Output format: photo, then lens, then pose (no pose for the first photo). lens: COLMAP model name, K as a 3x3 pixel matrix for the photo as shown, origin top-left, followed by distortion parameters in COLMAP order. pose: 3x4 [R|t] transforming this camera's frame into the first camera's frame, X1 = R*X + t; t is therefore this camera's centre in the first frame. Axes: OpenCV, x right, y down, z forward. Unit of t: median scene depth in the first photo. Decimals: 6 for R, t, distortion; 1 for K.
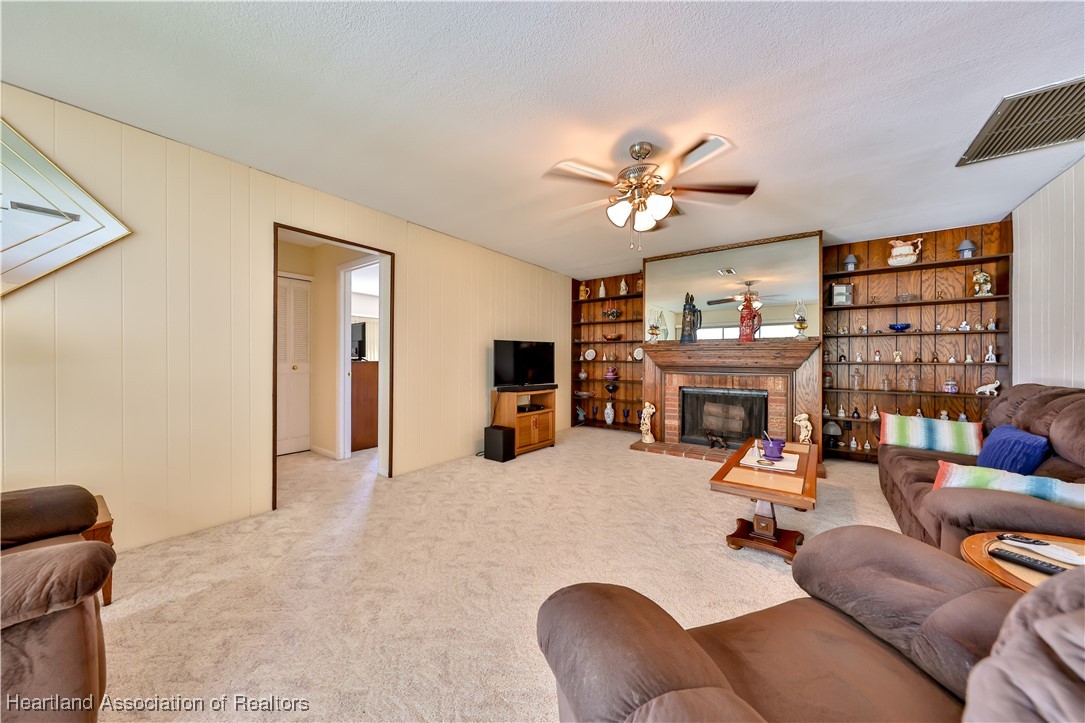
lens RADIAL K [[370.9, 0, 537.9], [0, 370.9, 359.4], [0, 0, 1]] dist [0.003047, 0.000032]
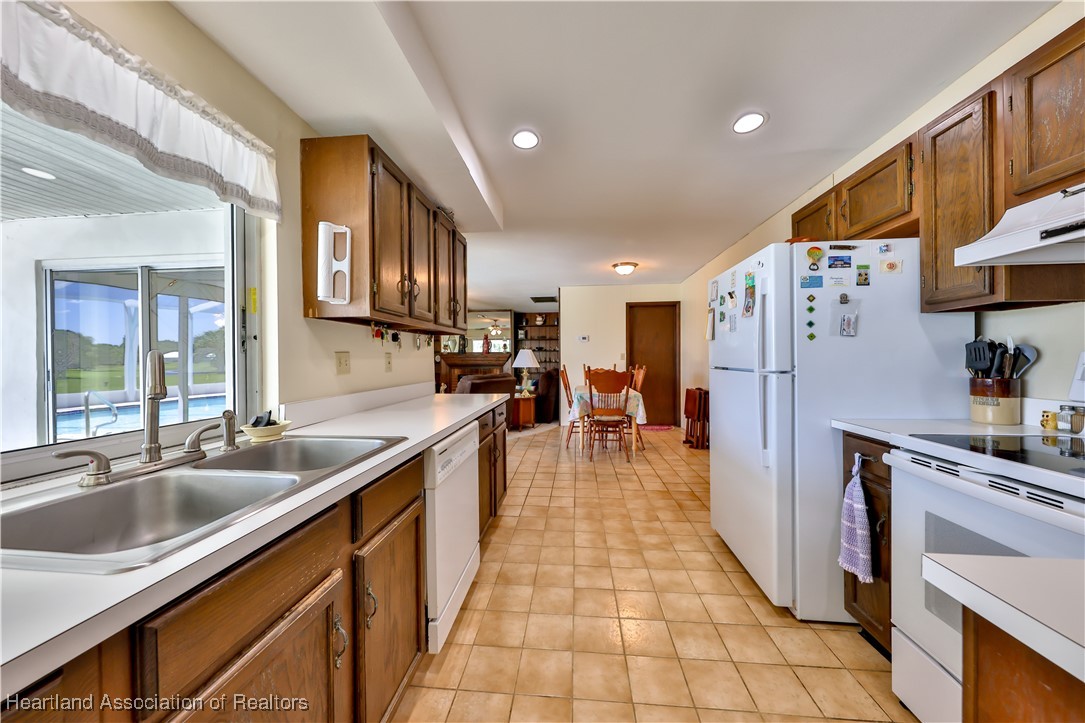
lens RADIAL K [[370.9, 0, 546.1], [0, 370.9, 358.2], [0, 0, 1]] dist [0.003047, 0.000032]
pose [[0.849955, -0.012478, 0.526707, -0.348238], [0.012049, 0.999918, 0.004245, -0.026565], [-0.526717, 0.002738, 0.850036, -1.216281]]
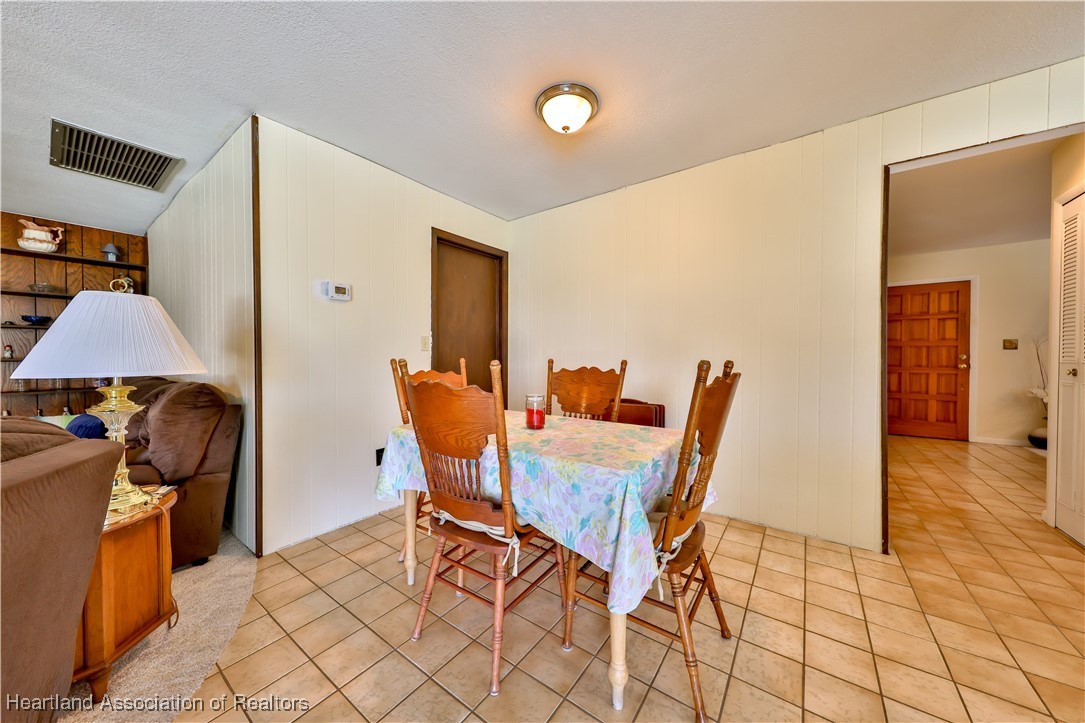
lens RADIAL K [[370.9, 0, 547.7], [0, 370.9, 359.0], [0, 0, 1]] dist [0.003047, 0.000032]
pose [[-0.012135, -0.011168, 0.999864, 0.054974], [0.000929, 0.999937, 0.011180, -0.000079], [-0.999926, 0.001065, -0.012124, -0.222345]]
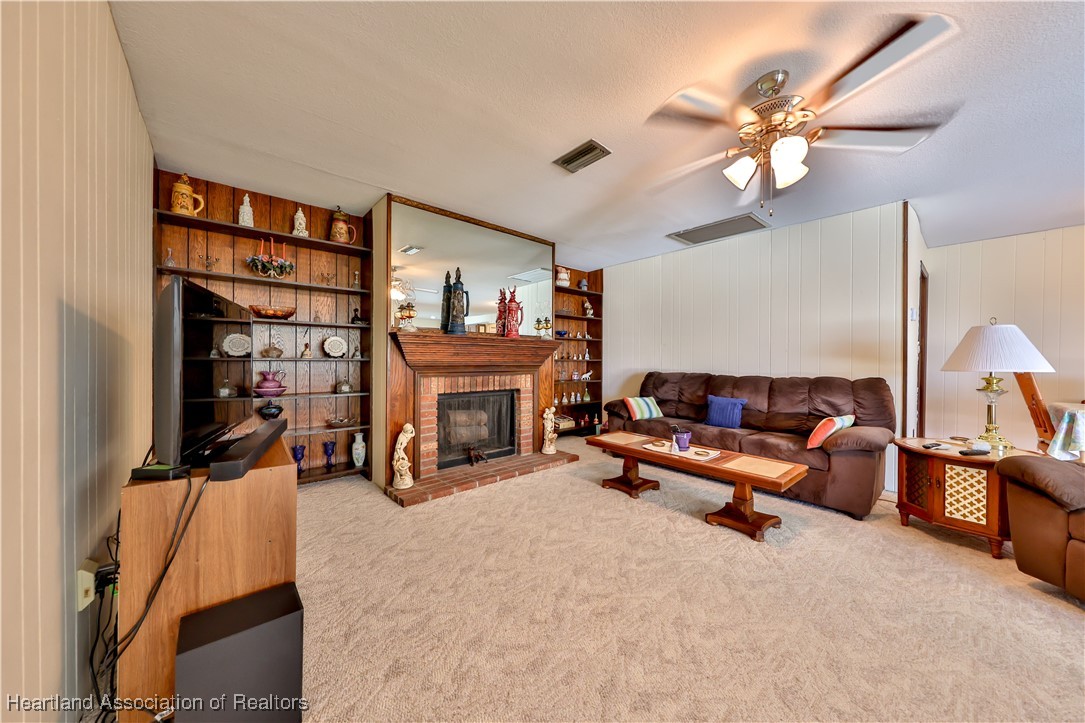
lens RADIAL K [[370.9, 0, 544.8], [0, 370.9, 357.1], [0, 0, 1]] dist [0.003047, 0.000032]
pose [[0.198966, 0.000639, 0.980006, -0.343146], [-0.006292, 0.999980, 0.000626, -0.000752], [-0.979986, -0.006291, 0.198966, 0.783125]]
